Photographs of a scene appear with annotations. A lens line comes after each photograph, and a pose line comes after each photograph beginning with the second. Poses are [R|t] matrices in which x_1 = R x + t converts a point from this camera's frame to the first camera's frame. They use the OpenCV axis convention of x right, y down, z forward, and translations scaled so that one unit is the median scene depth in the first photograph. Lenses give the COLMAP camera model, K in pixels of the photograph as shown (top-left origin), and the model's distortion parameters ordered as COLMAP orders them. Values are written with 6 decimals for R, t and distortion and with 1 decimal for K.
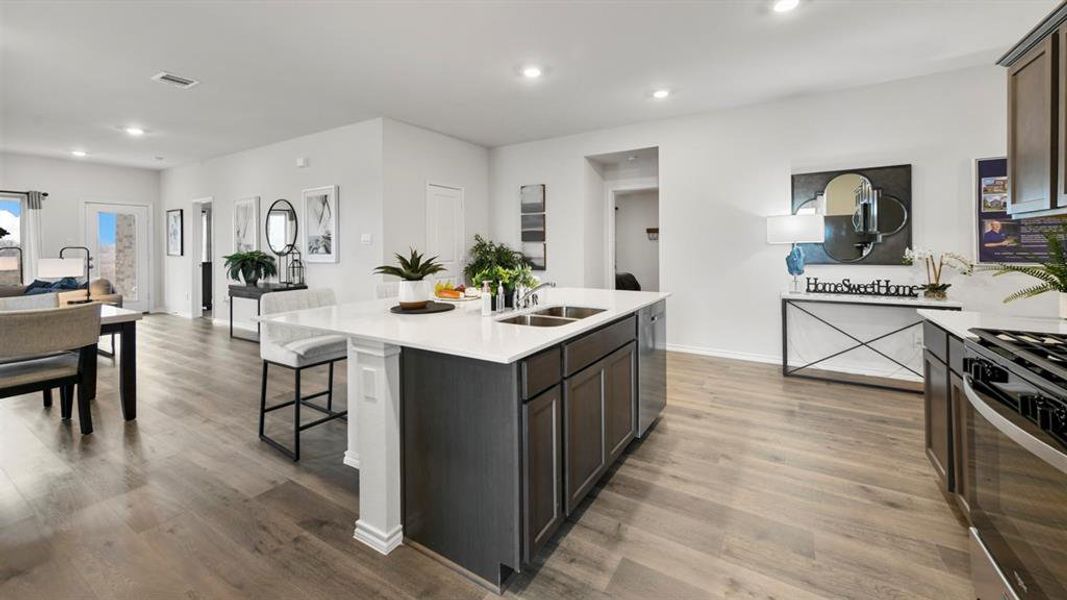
lens RADIAL K [[416.5, 0, 539.0], [0, 416.5, 246.5], [0, 0, 1]] dist [0.013399, 0.000650]
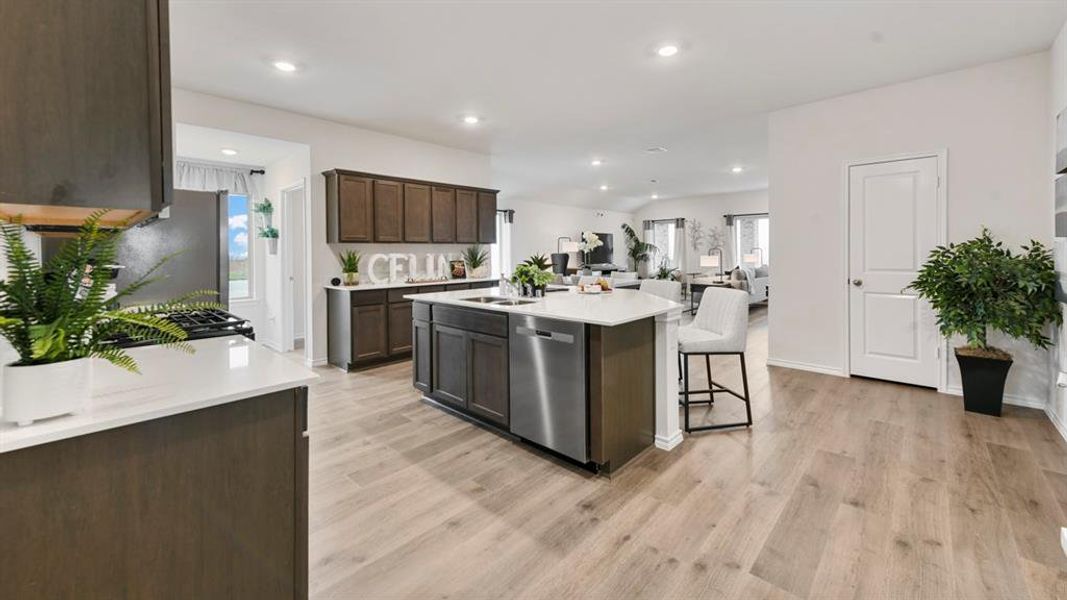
lens RADIAL K [[416.5, 0, 539.0], [0, 416.5, 246.5], [0, 0, 1]] dist [0.013399, 0.000650]
pose [[-0.197287, -0.003945, -0.980338, 0.557249], [0.011347, 0.999916, -0.006308, -0.003960], [0.980280, -0.012369, -0.197226, 0.561796]]
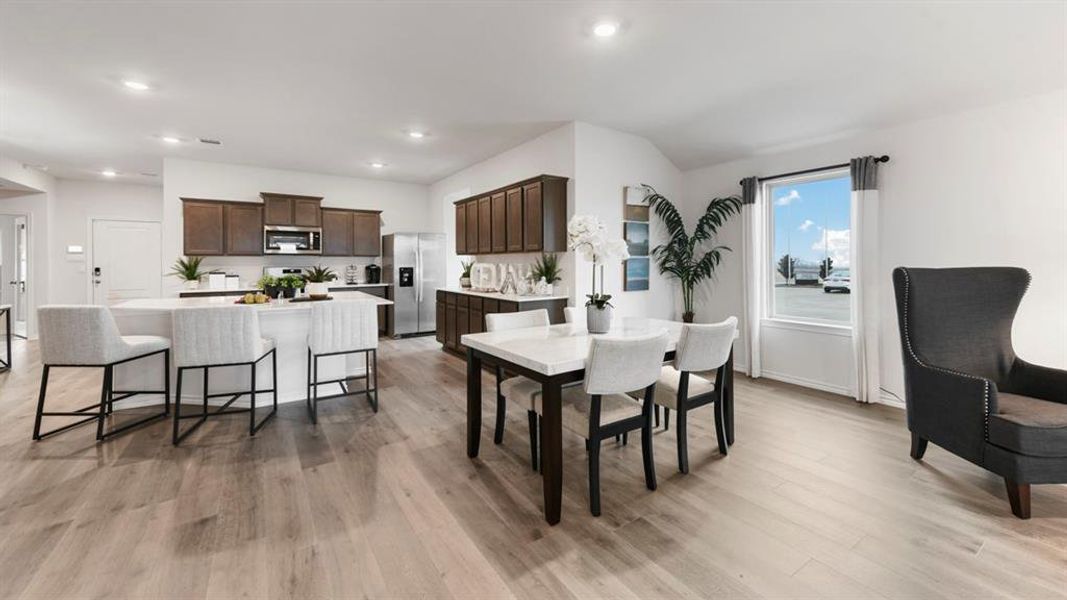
lens RADIAL K [[413.0, 0, 536.6], [0, 413.0, 263.1], [0, 0, 1]] dist [0.016259, 0.000150]
pose [[-0.910493, 0.008699, 0.413432, -0.782613], [0.008818, 0.999960, -0.001621, 0.003524], [-0.413430, 0.002170, -0.910533, 0.929893]]
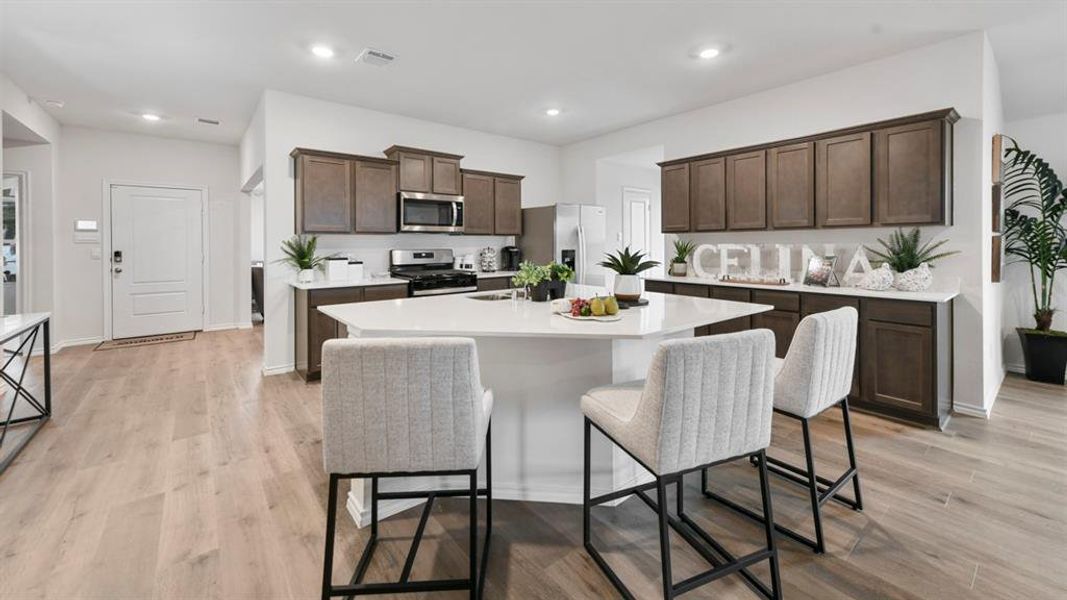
lens RADIAL K [[416.5, 0, 539.0], [0, 416.5, 246.5], [0, 0, 1]] dist [0.013399, 0.000650]
pose [[-0.944230, 0.009701, 0.329143, -0.187238], [0.010841, 0.999940, 0.001627, 0.001509], [-0.329108, 0.005105, -0.944279, 0.885119]]
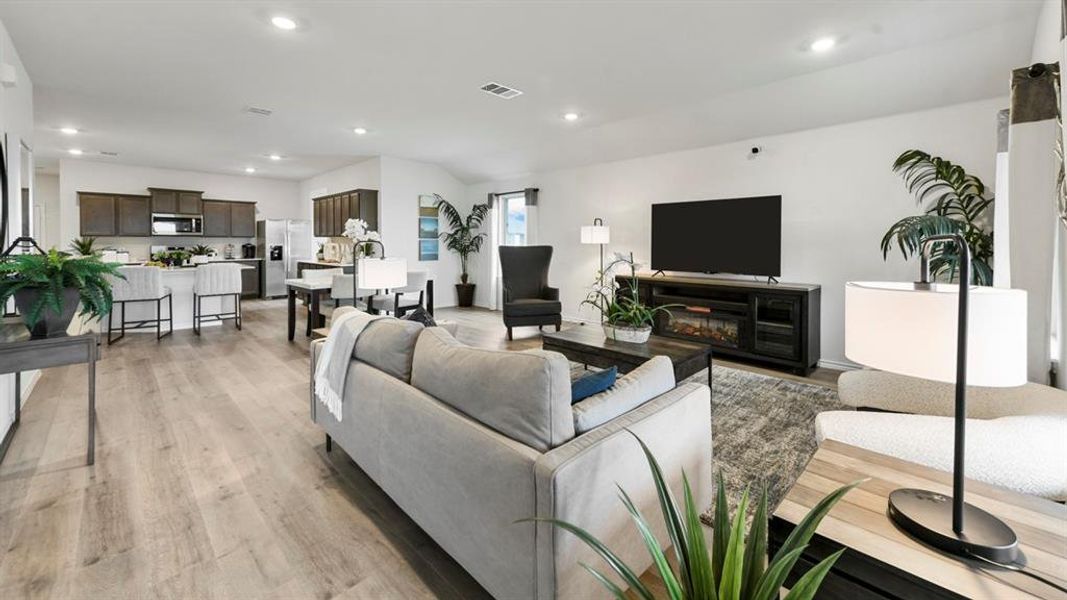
lens RADIAL K [[416.5, 0, 539.0], [0, 416.5, 246.5], [0, 0, 1]] dist [0.013399, 0.000650]
pose [[-0.974002, 0.004097, 0.226502, -1.280019], [0.006160, 0.999946, 0.008404, 0.005971], [-0.226455, 0.009581, -0.973975, 1.324138]]
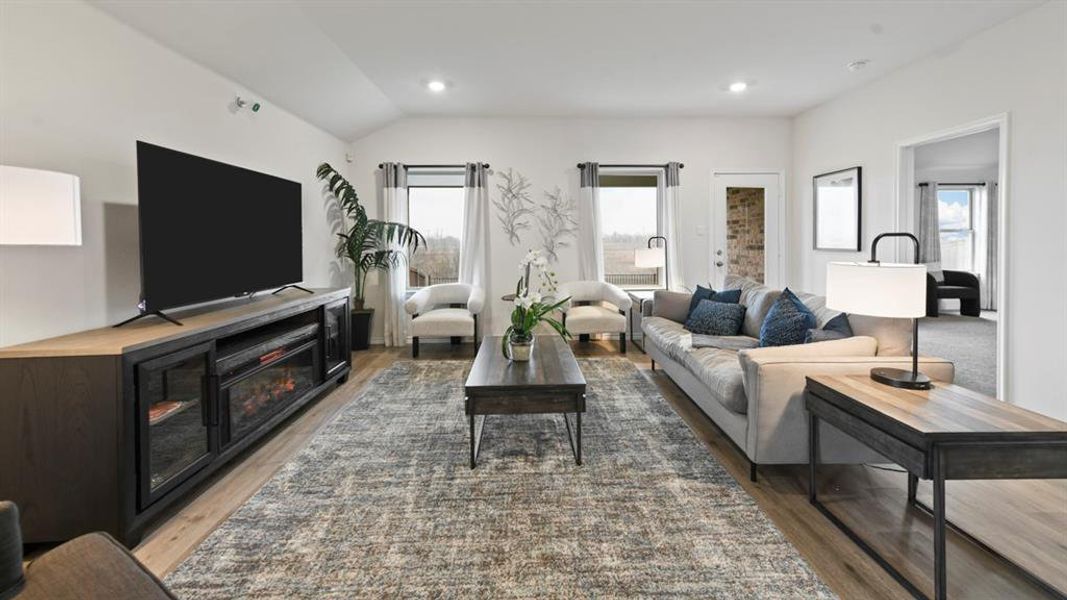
lens RADIAL K [[416.5, 0, 539.0], [0, 416.5, 246.5], [0, 0, 1]] dist [0.013399, 0.000650]
pose [[0.554118, 0.015316, -0.832297, -0.836086], [0.001275, 0.999814, 0.019248, 0.005374], [0.832437, -0.011727, 0.553996, 0.465976]]
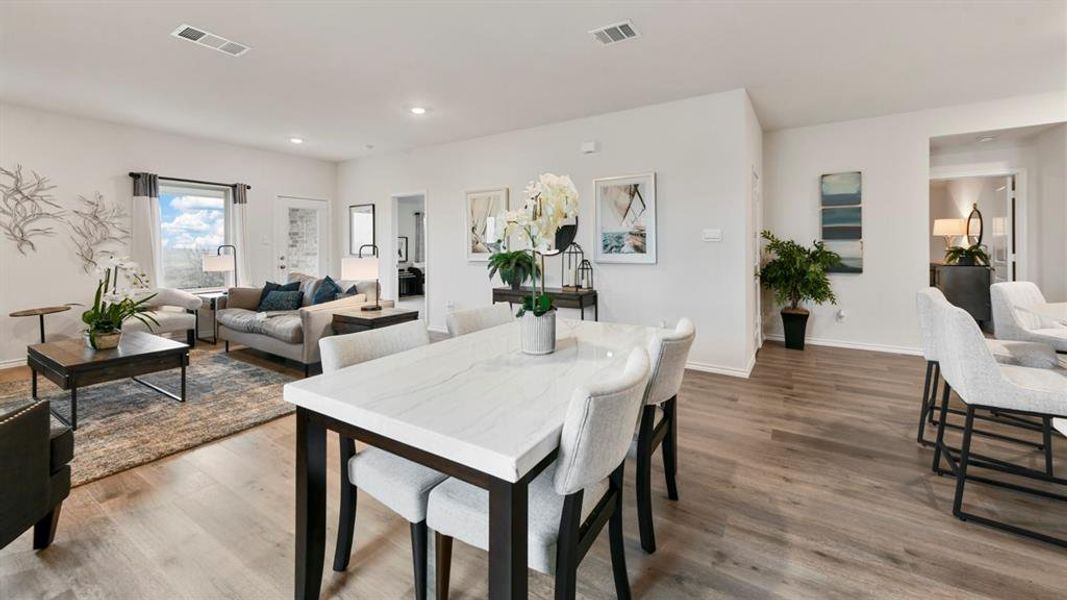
lens RADIAL K [[416.5, 0, 539.0], [0, 416.5, 246.5], [0, 0, 1]] dist [0.013399, 0.000650]
pose [[0.999895, 0.001515, -0.014386, -0.642364], [-0.001536, 0.999998, -0.001427, 0.005307], [0.014383, 0.001449, 0.999896, 0.138739]]
